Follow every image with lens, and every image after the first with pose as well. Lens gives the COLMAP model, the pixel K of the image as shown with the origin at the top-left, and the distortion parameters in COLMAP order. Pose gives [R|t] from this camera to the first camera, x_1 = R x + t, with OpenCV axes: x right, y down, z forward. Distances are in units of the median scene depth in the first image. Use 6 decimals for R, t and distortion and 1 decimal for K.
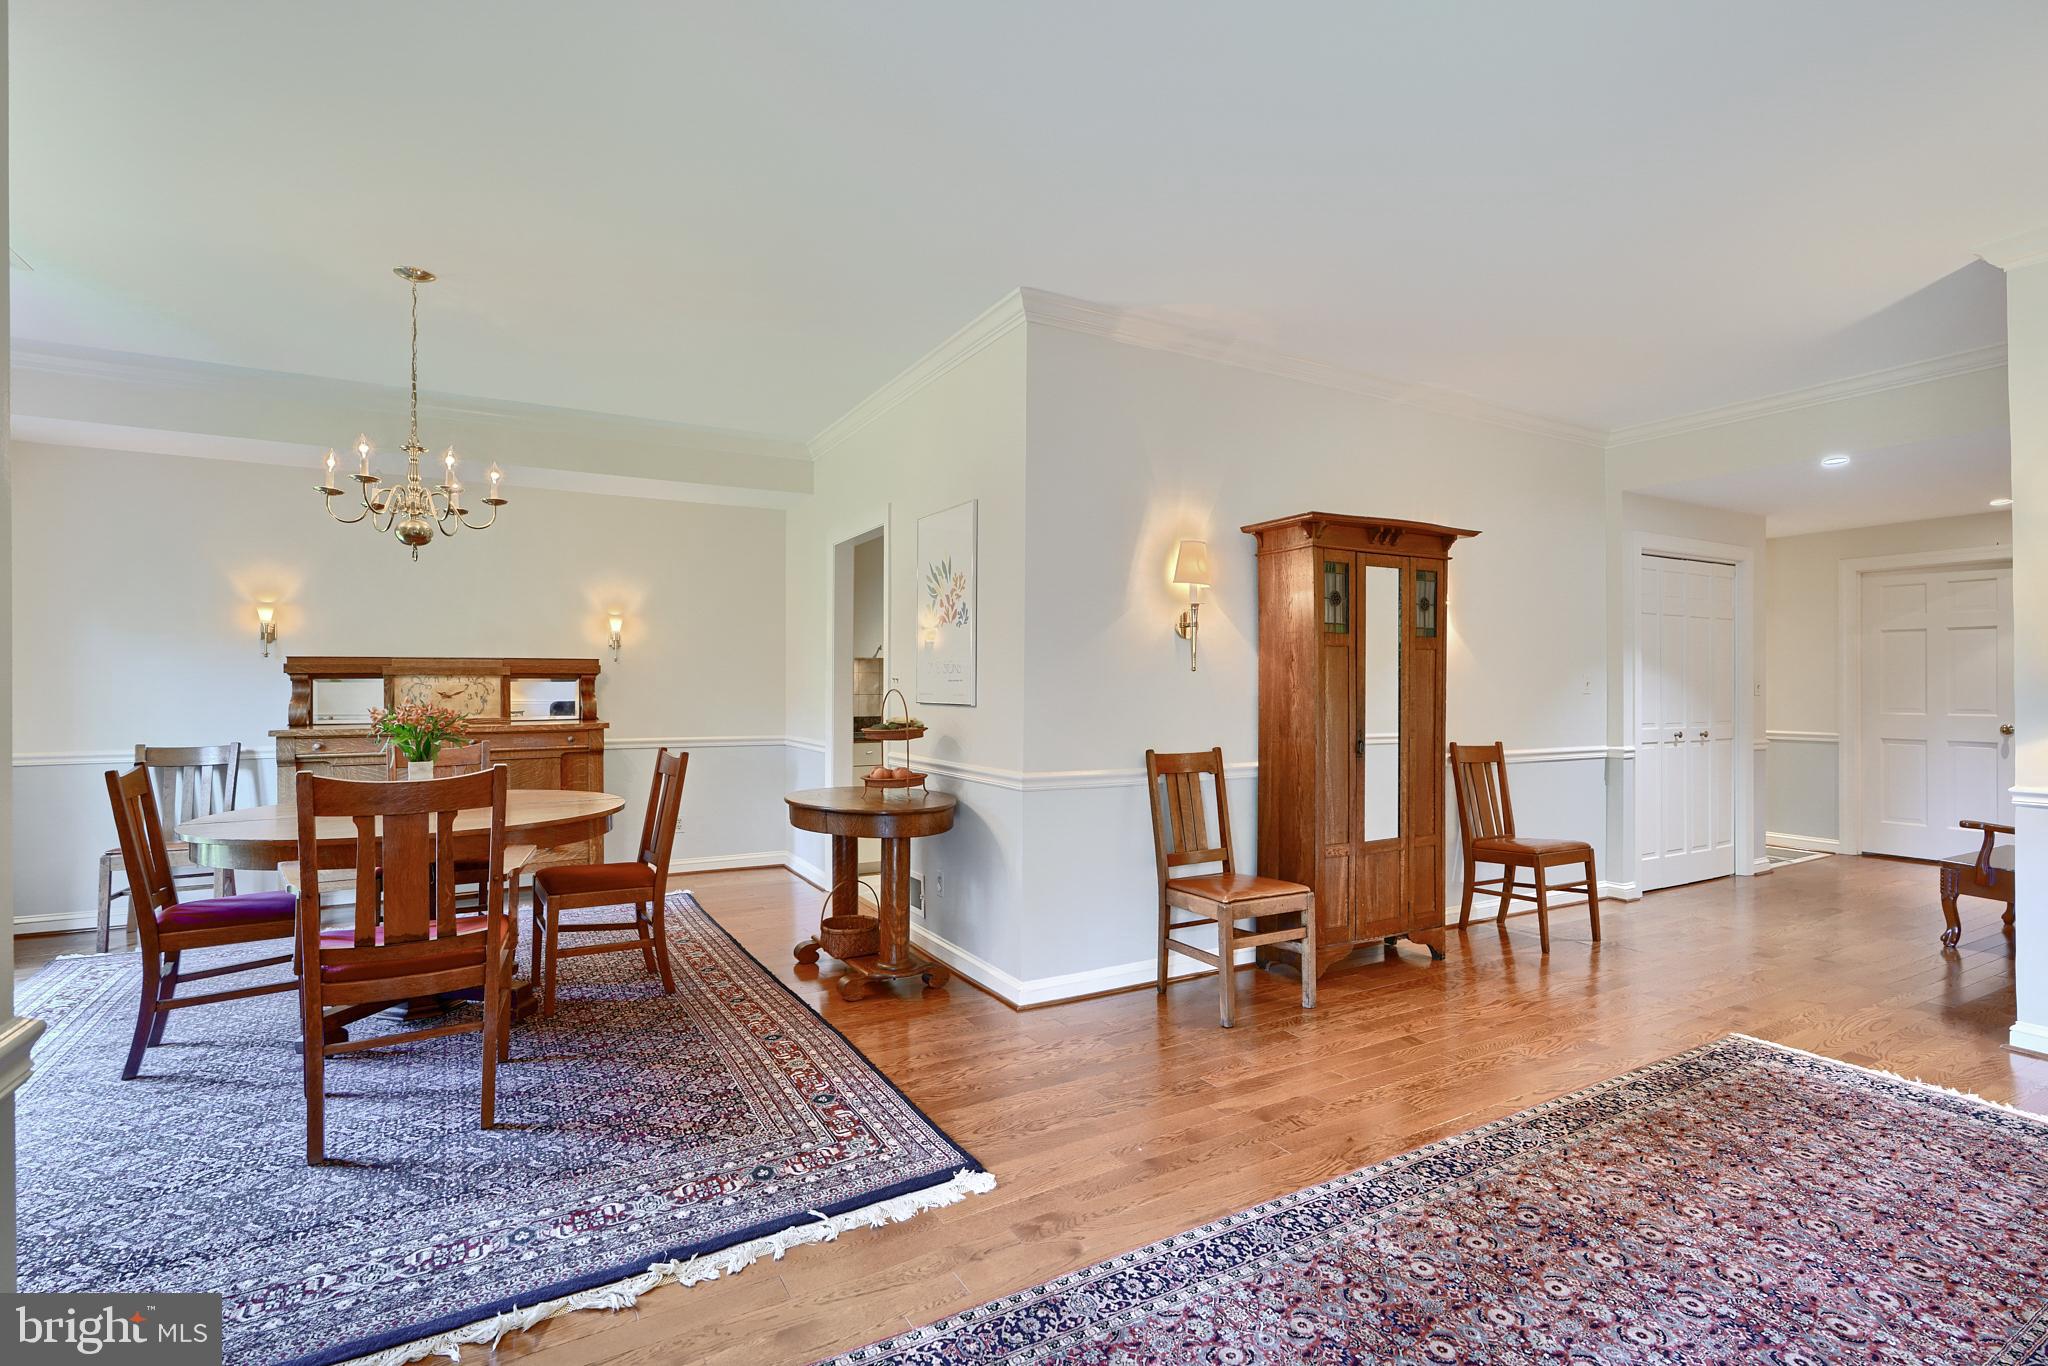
lens RADIAL K [[942.7, 0, 1027.2], [0, 942.7, 685.8], [0, 0, 1]] dist [-0.014547, 0.007012]
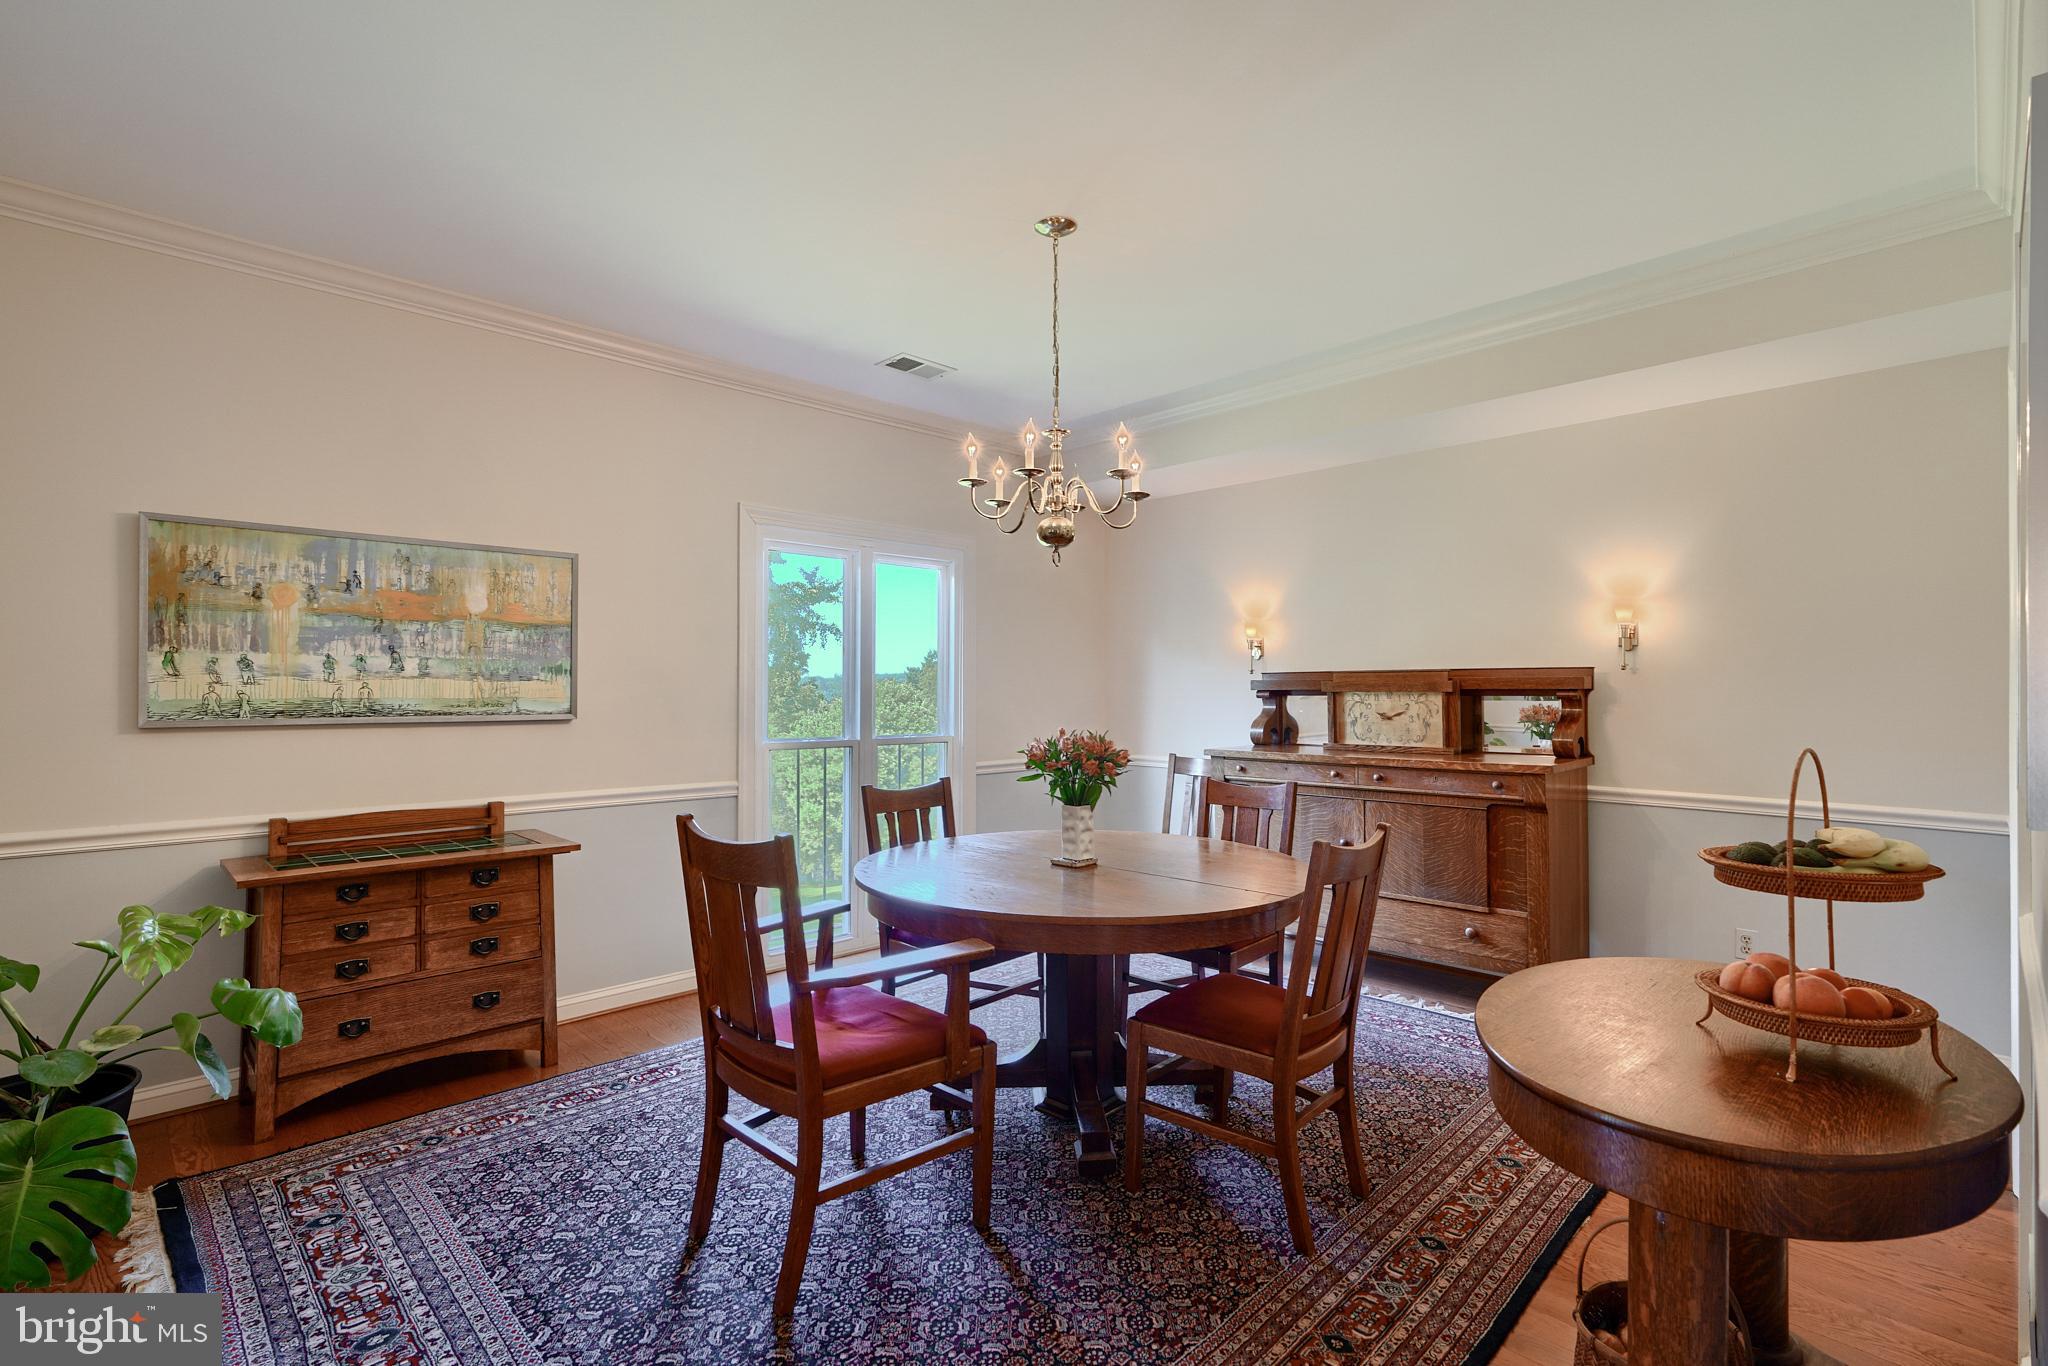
lens RADIAL K [[942.7, 0, 1019.1], [0, 942.7, 680.4], [0, 0, 1]] dist [-0.014547, 0.007012]
pose [[0.246736, -0.003157, -0.969078, 0.184678], [-0.000148, 0.999995, -0.003295, -0.034462], [0.969083, 0.000957, 0.246735, 0.876871]]
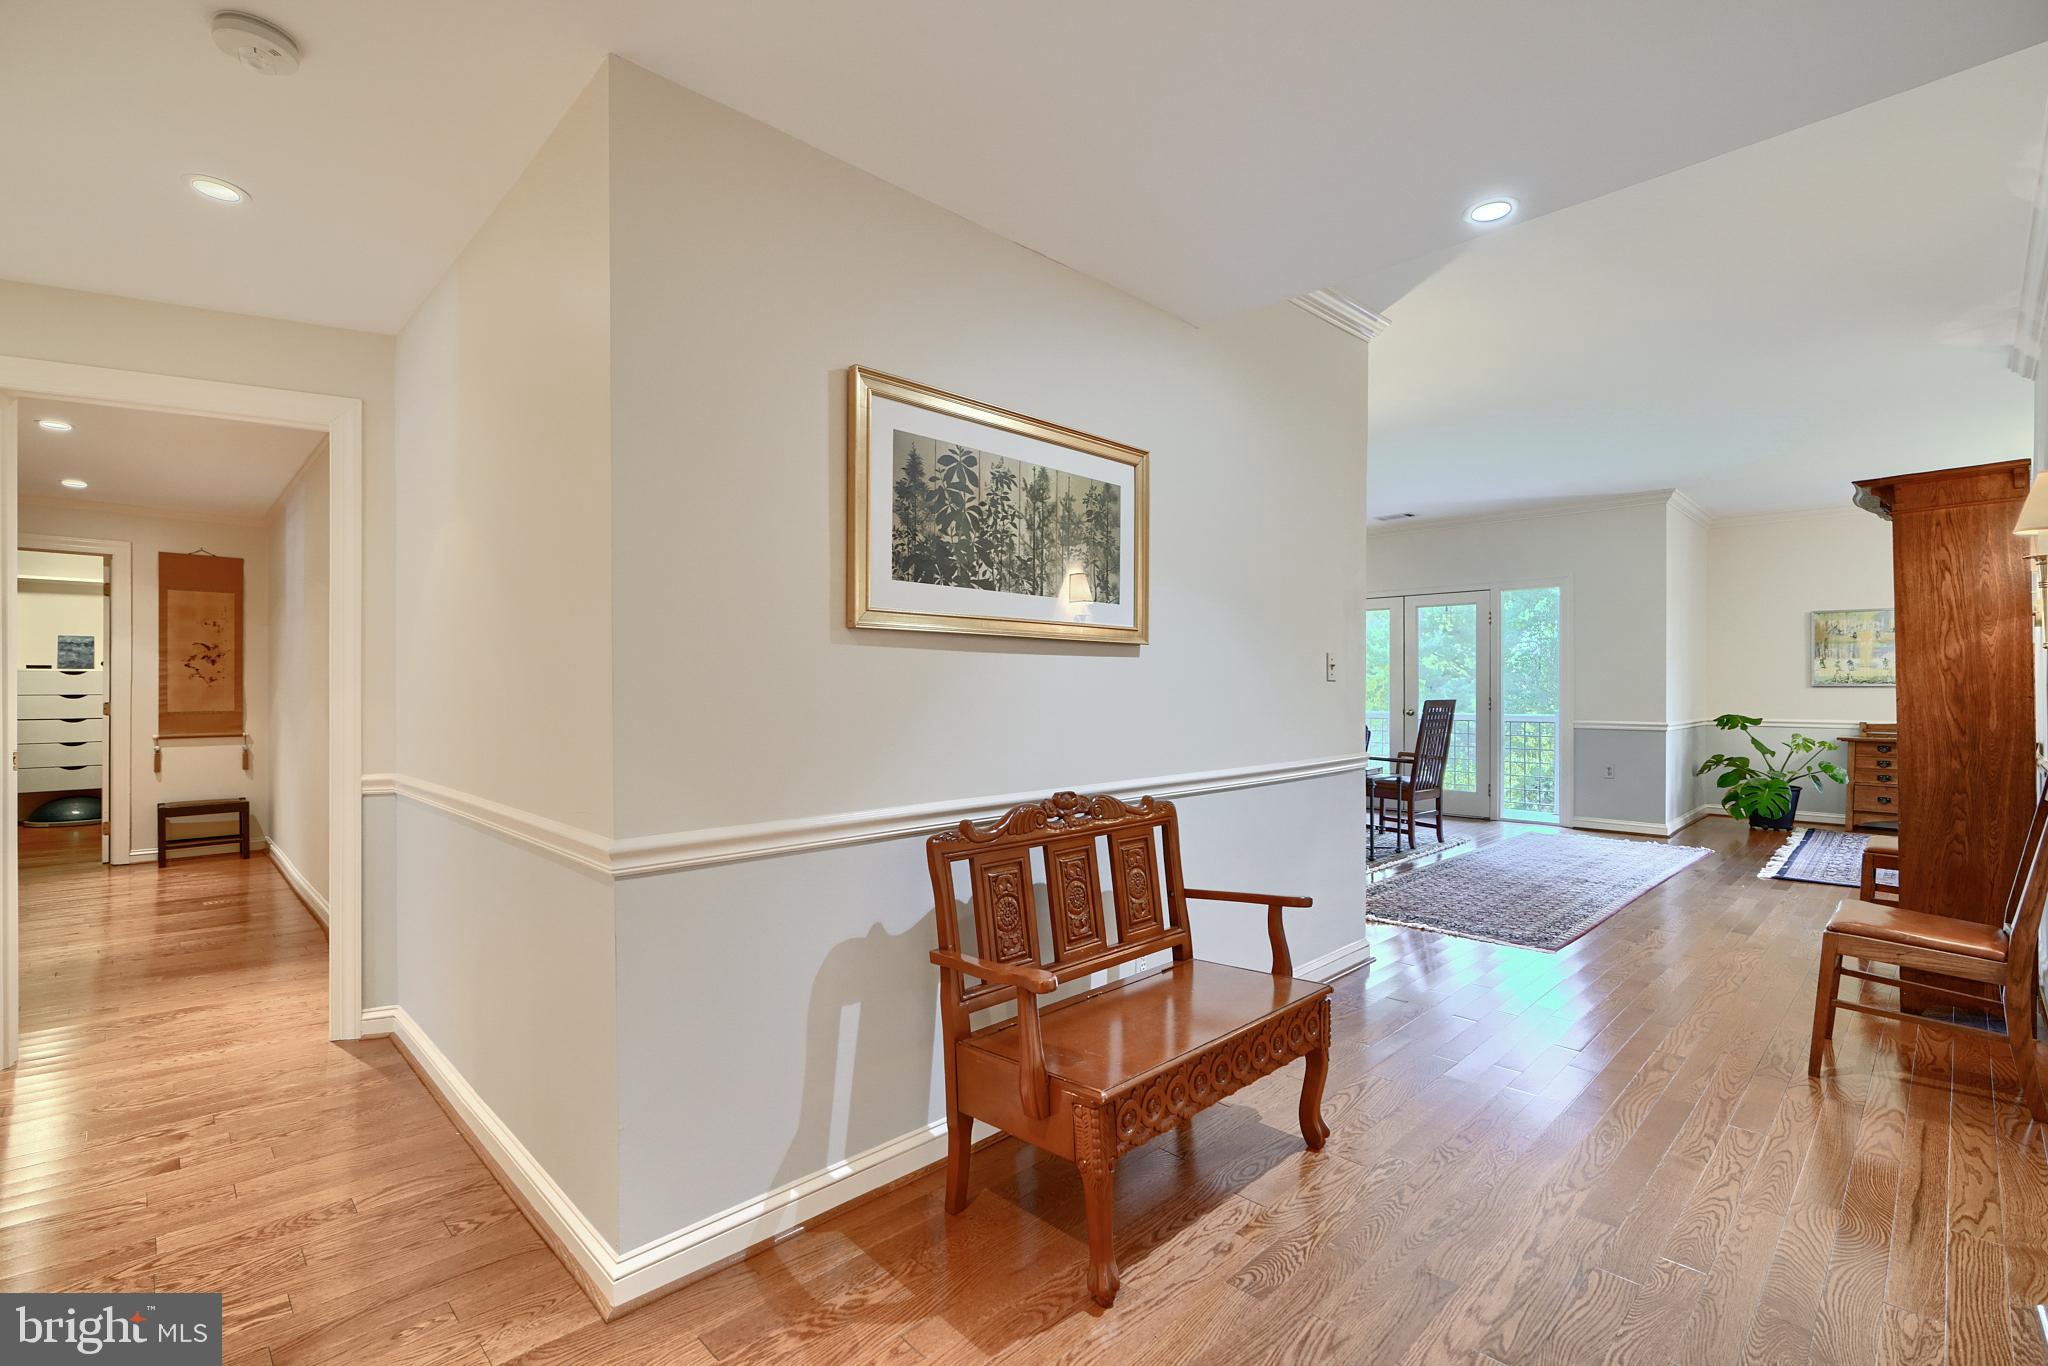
lens RADIAL K [[942.7, 0, 1010.2], [0, 942.7, 685.7], [0, 0, 1]] dist [-0.014547, 0.007012]
pose [[-0.968310, -0.000281, -0.249752, 2.010691], [0.001029, 0.999986, -0.005114, 0.021501], [0.249750, -0.005209, -0.968296, 2.321463]]
